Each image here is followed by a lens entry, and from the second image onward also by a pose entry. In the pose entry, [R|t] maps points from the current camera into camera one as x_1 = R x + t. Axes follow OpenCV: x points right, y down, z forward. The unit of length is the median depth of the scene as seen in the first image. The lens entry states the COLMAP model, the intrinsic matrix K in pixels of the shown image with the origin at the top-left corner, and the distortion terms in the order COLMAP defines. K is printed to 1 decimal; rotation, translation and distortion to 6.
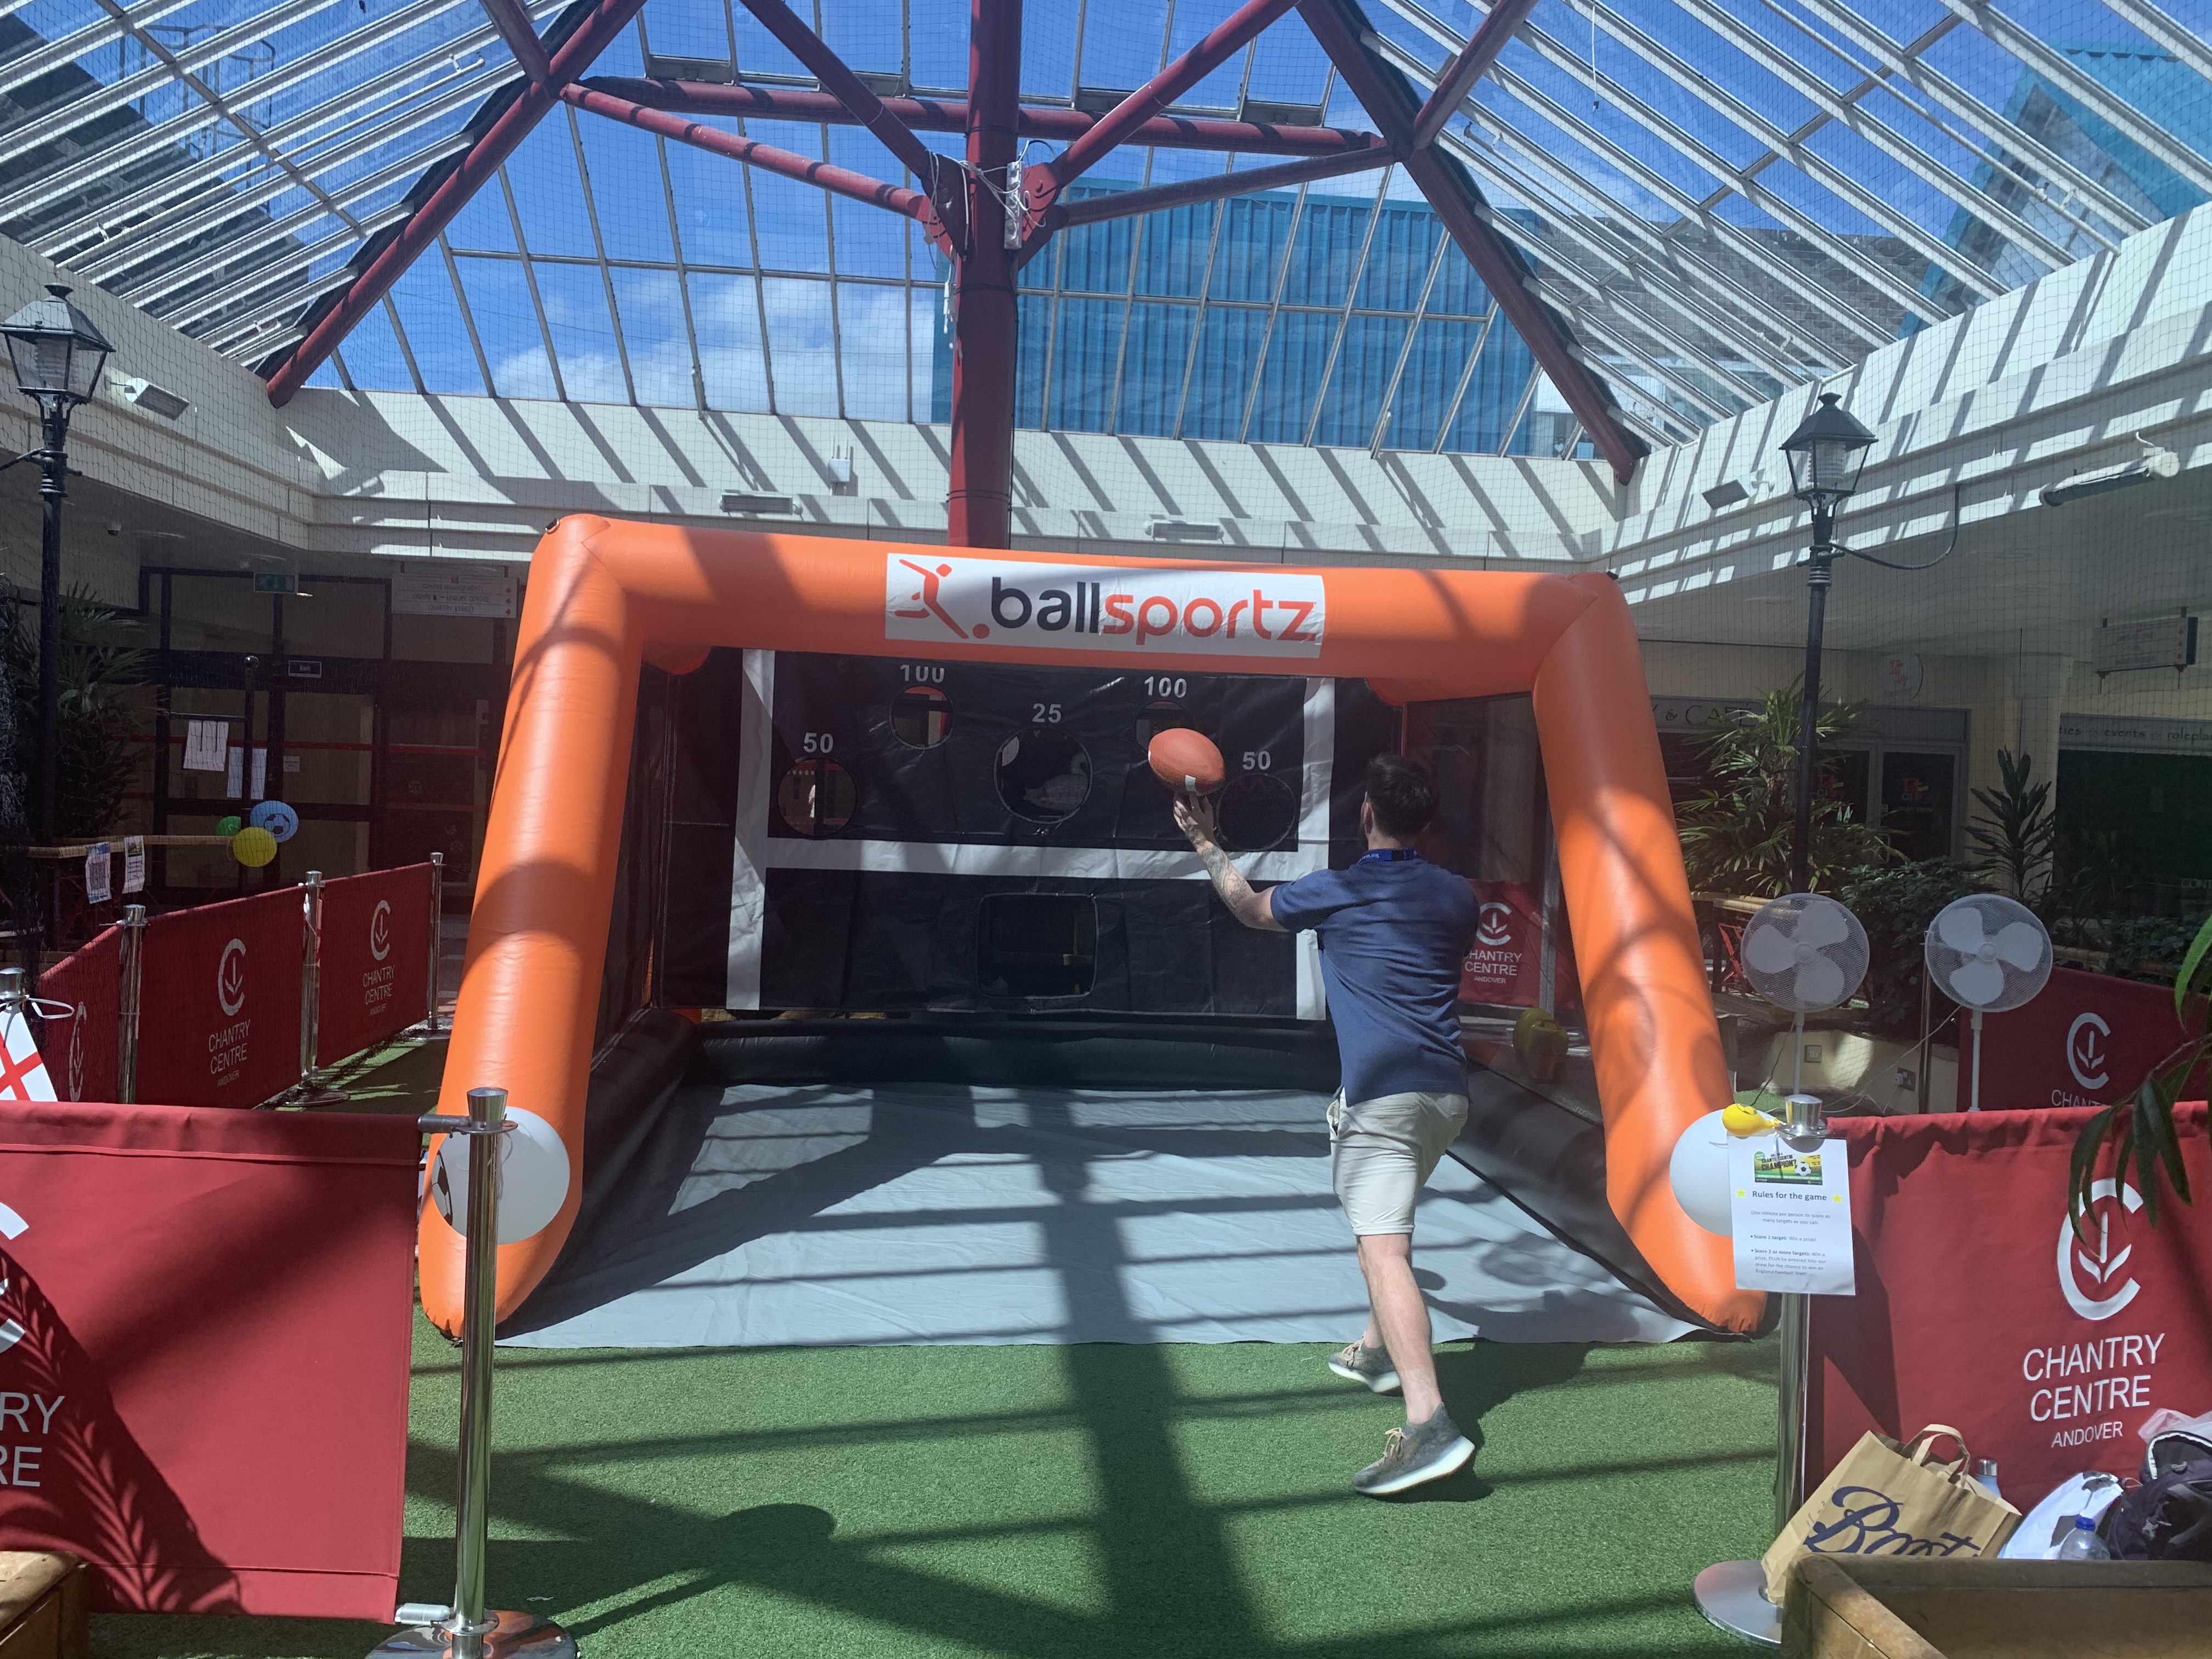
lens RADIAL K [[1681.0, 0, 1070.8], [0, 1681.0, 822.1], [0, 0, 1]] dist [0.040075, -0.032788]
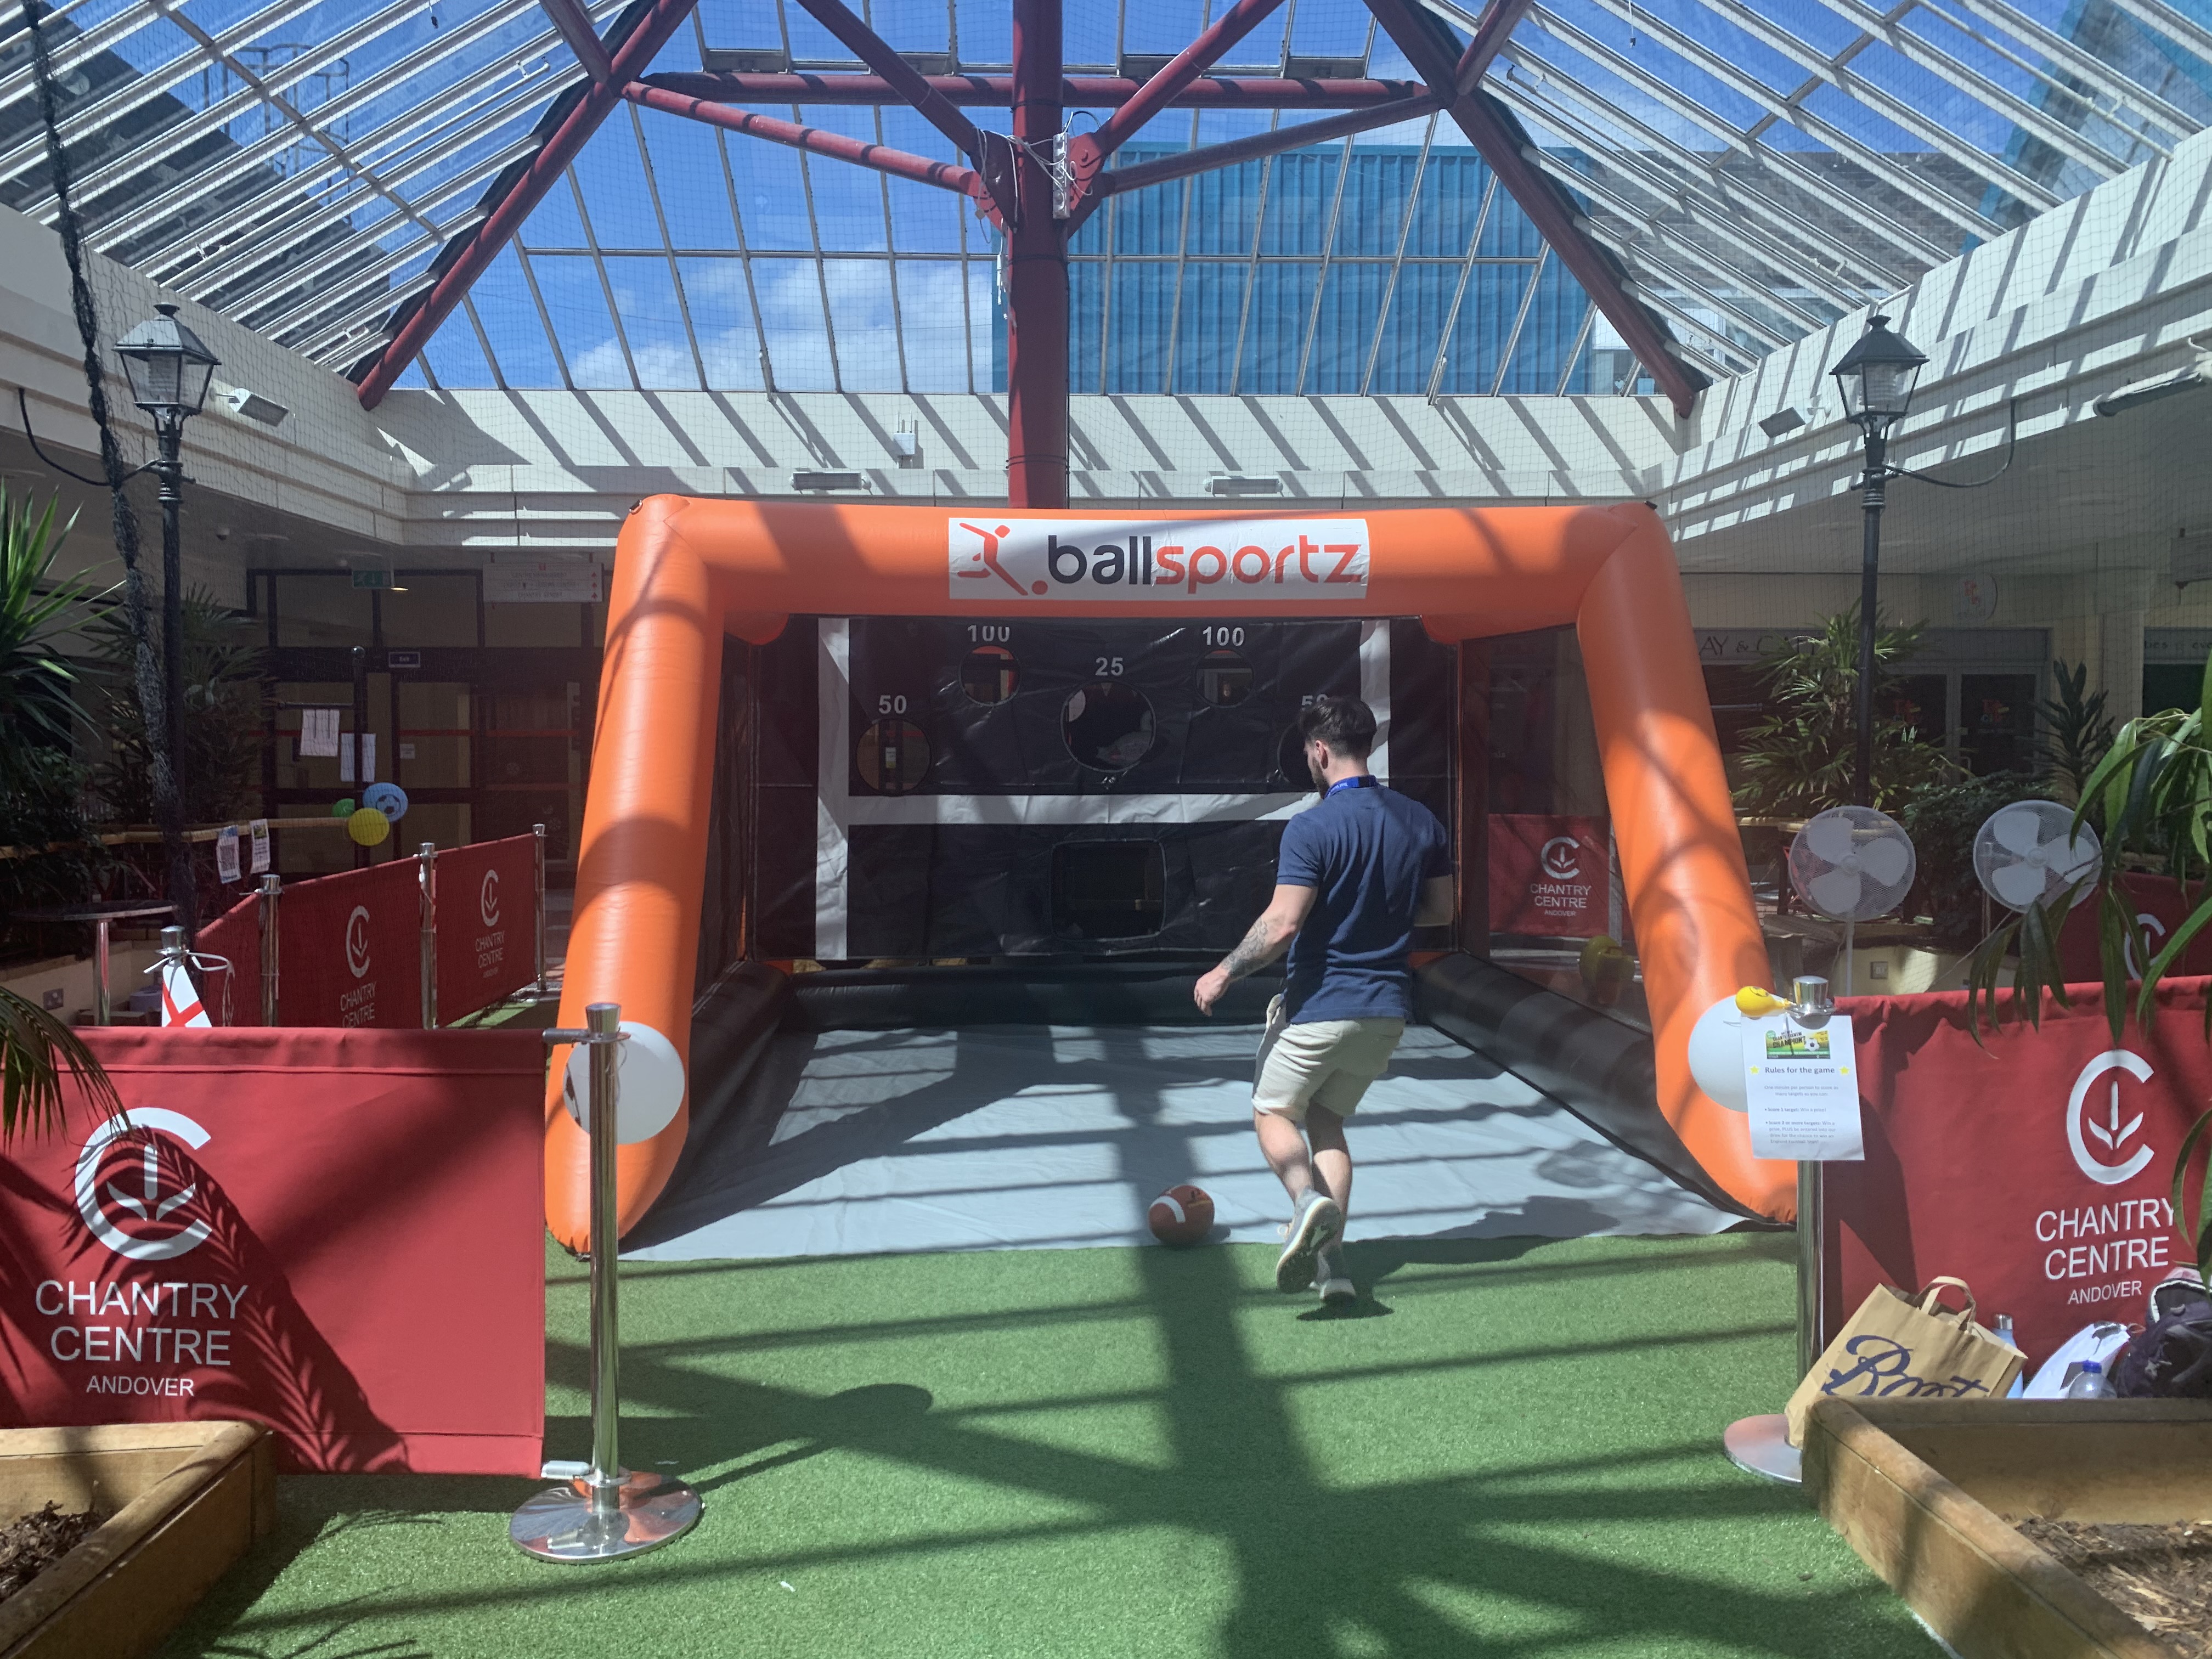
lens RADIAL K [[1670.7, 0, 1063.1], [0, 1670.7, 807.9], [0, 0, 1]] dist [0.043151, -0.031550]
pose [[0.997864, -0.038303, -0.052911, 0.006437], [0.038976, 0.999171, 0.011736, 0.007044], [0.052418, -0.013774, 0.998530, -0.025113]]
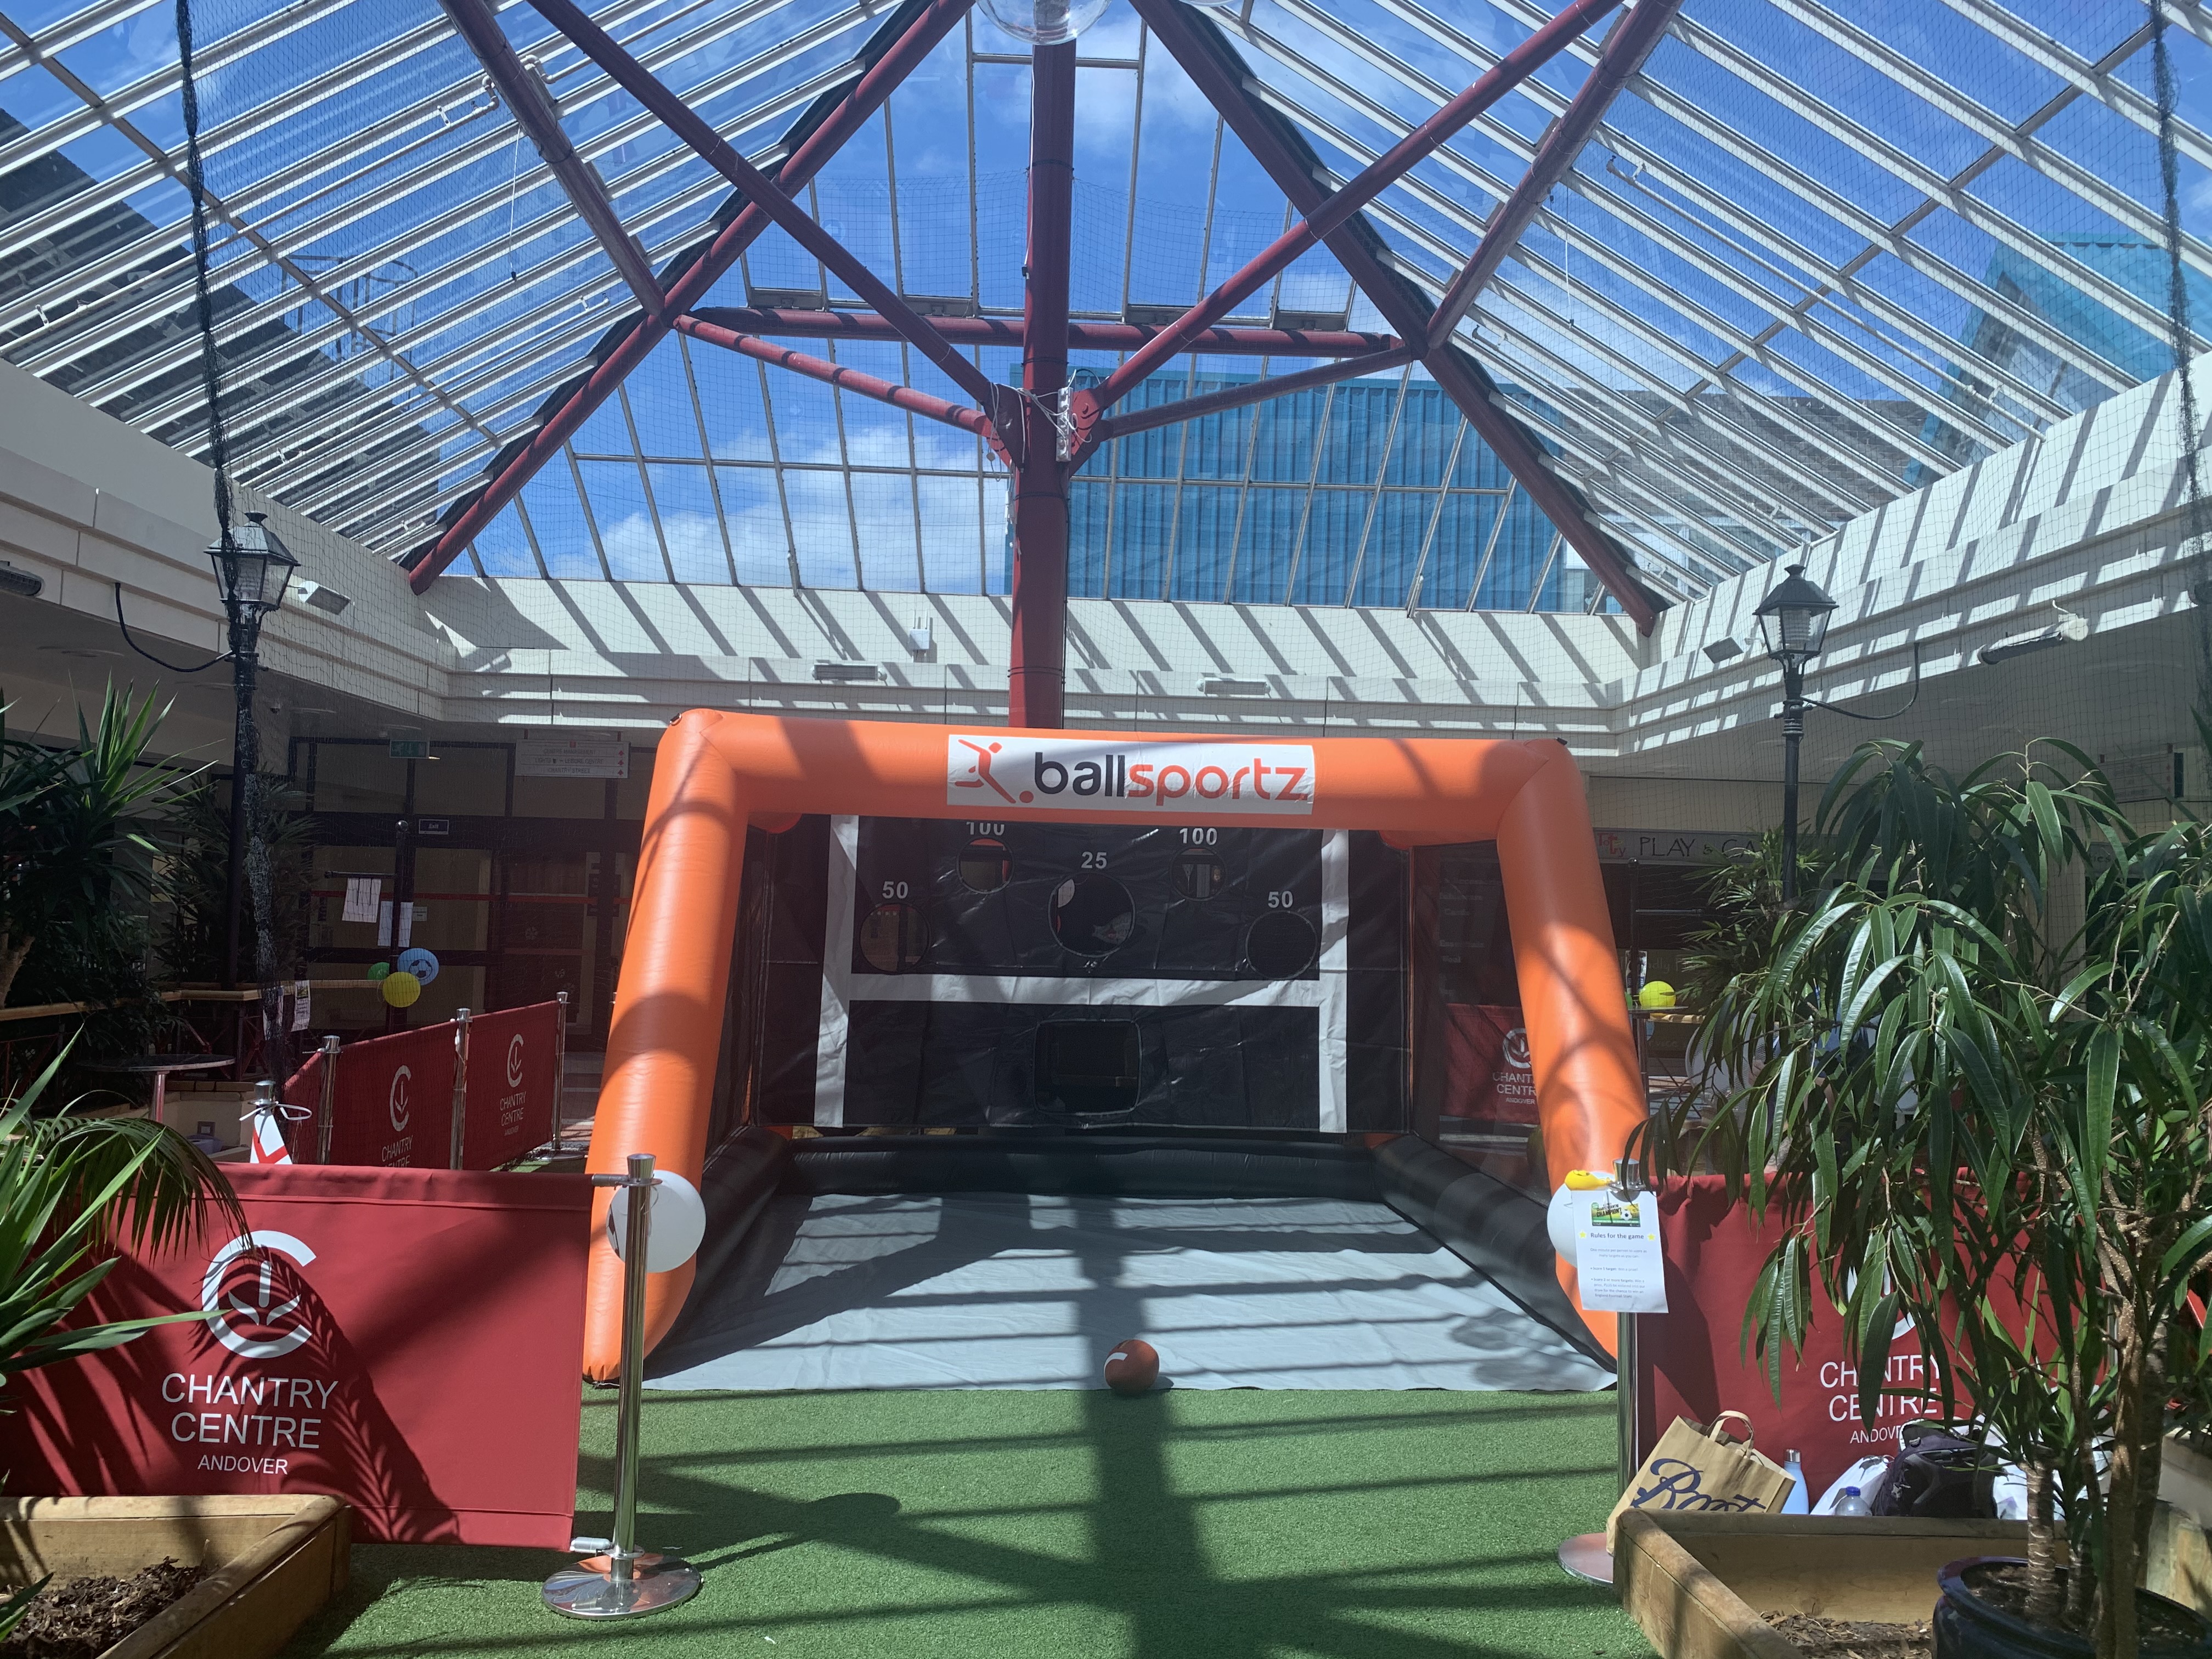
lens RADIAL K [[1666.2, 0, 1075.6], [0, 1666.2, 808.0], [0, 0, 1]] dist [0.054627, -0.067884]
pose [[0.998734, -0.016628, -0.047471, 0.021521], [0.012266, 0.995798, -0.090753, 0.001209], [0.048780, 0.090055, 0.994741, -0.099754]]
